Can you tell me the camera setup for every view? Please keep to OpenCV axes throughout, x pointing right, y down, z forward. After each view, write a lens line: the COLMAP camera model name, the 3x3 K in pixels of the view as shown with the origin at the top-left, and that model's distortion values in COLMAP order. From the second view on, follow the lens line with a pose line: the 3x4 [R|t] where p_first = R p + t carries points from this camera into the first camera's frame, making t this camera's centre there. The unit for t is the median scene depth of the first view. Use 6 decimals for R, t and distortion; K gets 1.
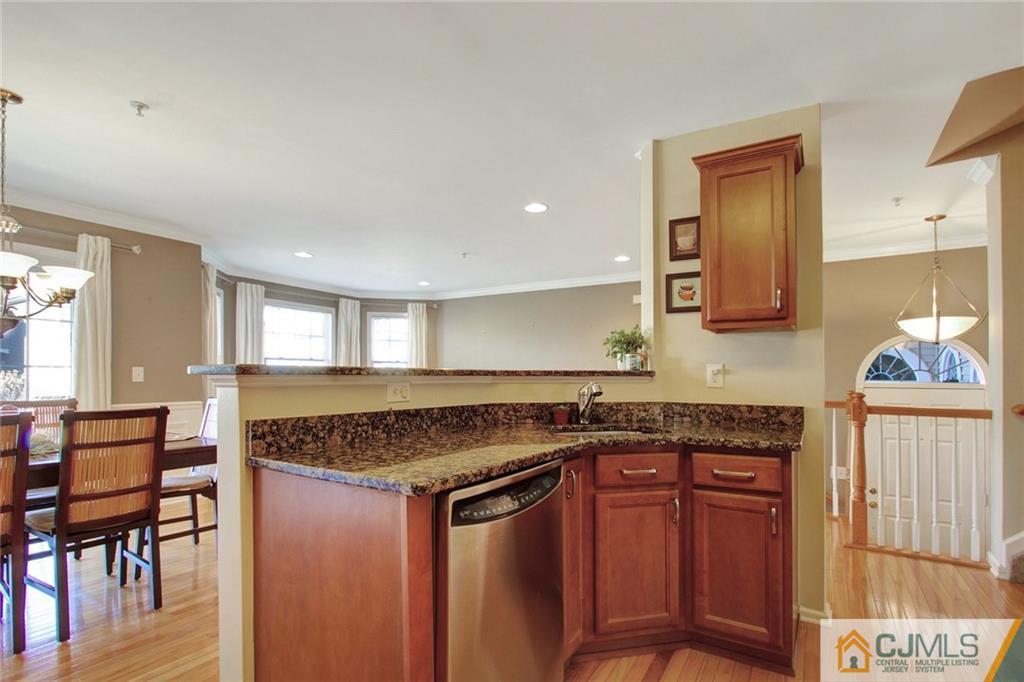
lens RADIAL K [[493.0, 0, 520.0], [0, 493.0, 371.5], [0, 0, 1]] dist [-0.011402, 0.001091]
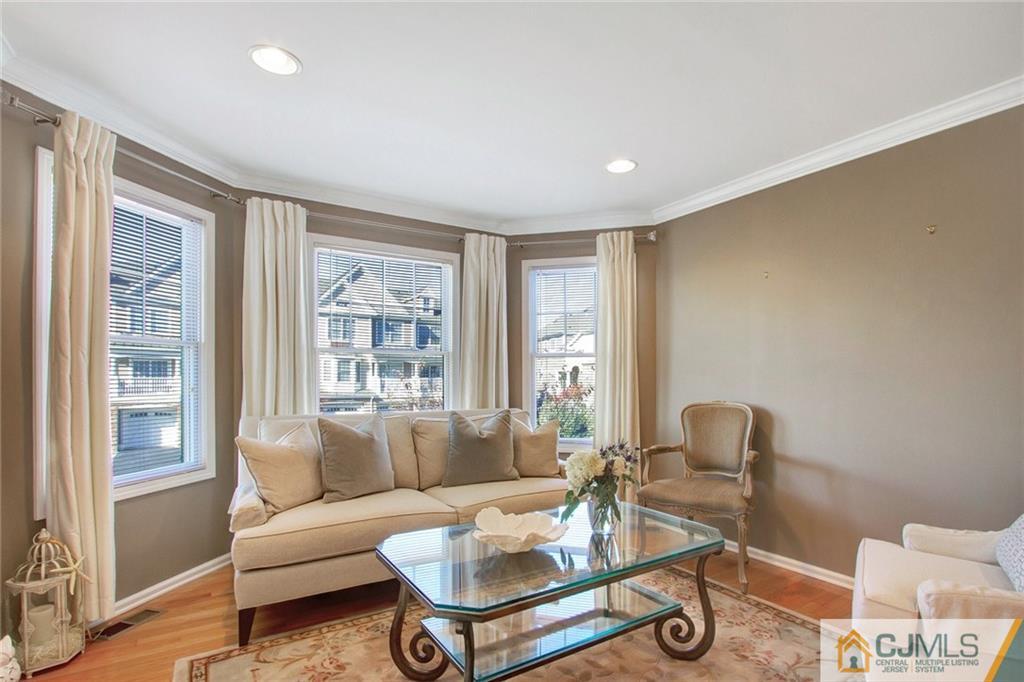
lens RADIAL K [[493.0, 0, 524.2], [0, 493.0, 379.1], [0, 0, 1]] dist [-0.011402, 0.001091]
pose [[0.898232, -0.003167, -0.439511, -0.255893], [0.007733, 0.999933, 0.008597, 0.006636], [0.439454, -0.011121, 0.898196, 1.769348]]
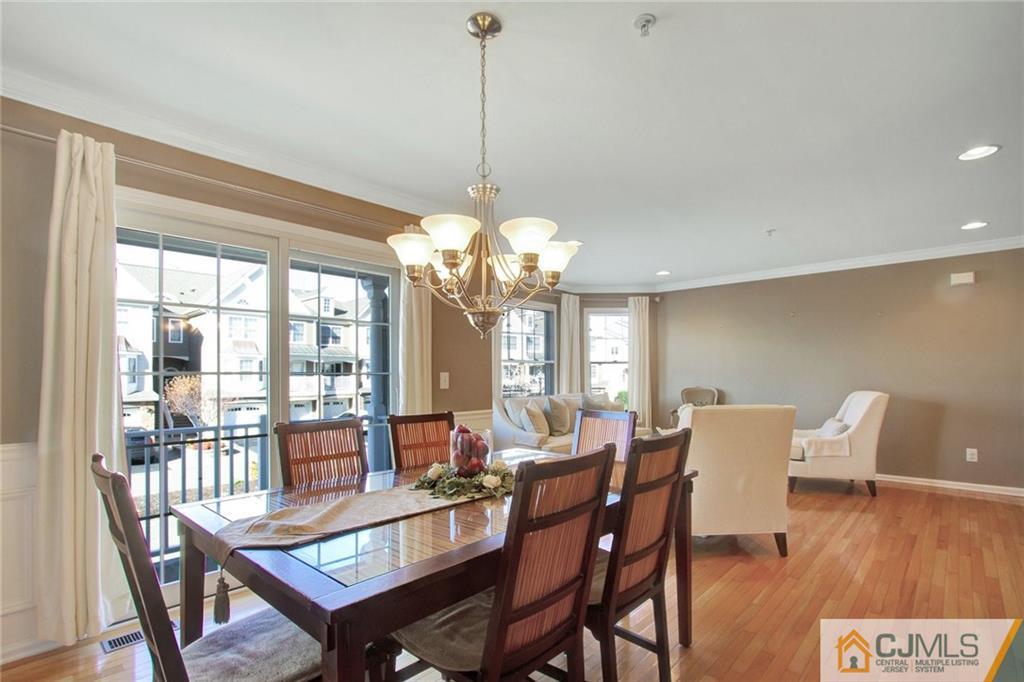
lens RADIAL K [[493.5, 0, 517.5], [0, 493.5, 365.8], [0, 0, 1]] dist [-0.010100, 0.001397]
pose [[0.980782, -0.016768, -0.194384, -0.863097], [0.015081, 0.999835, -0.010155, -0.020817], [0.194523, 0.007028, 0.980873, 0.246359]]
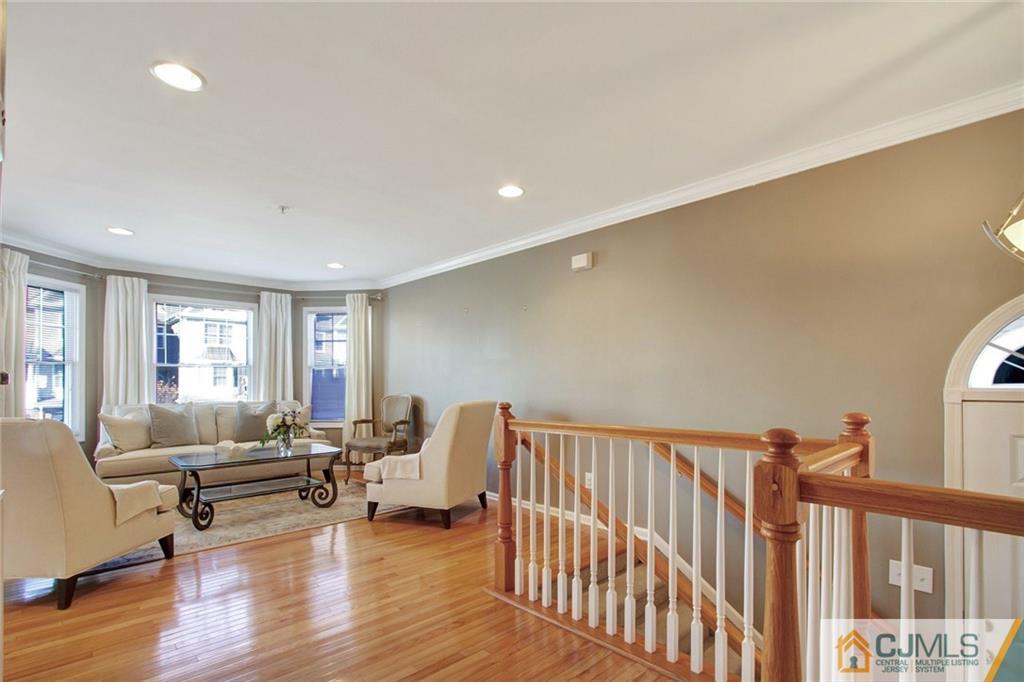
lens RADIAL K [[493.0, 0, 515.0], [0, 493.0, 375.5], [0, 0, 1]] dist [-0.011402, 0.001091]
pose [[0.960622, -0.012264, -0.277589, 0.904818], [0.011086, 0.999922, -0.005811, 0.013478], [0.277639, 0.002505, 0.960682, 1.001210]]
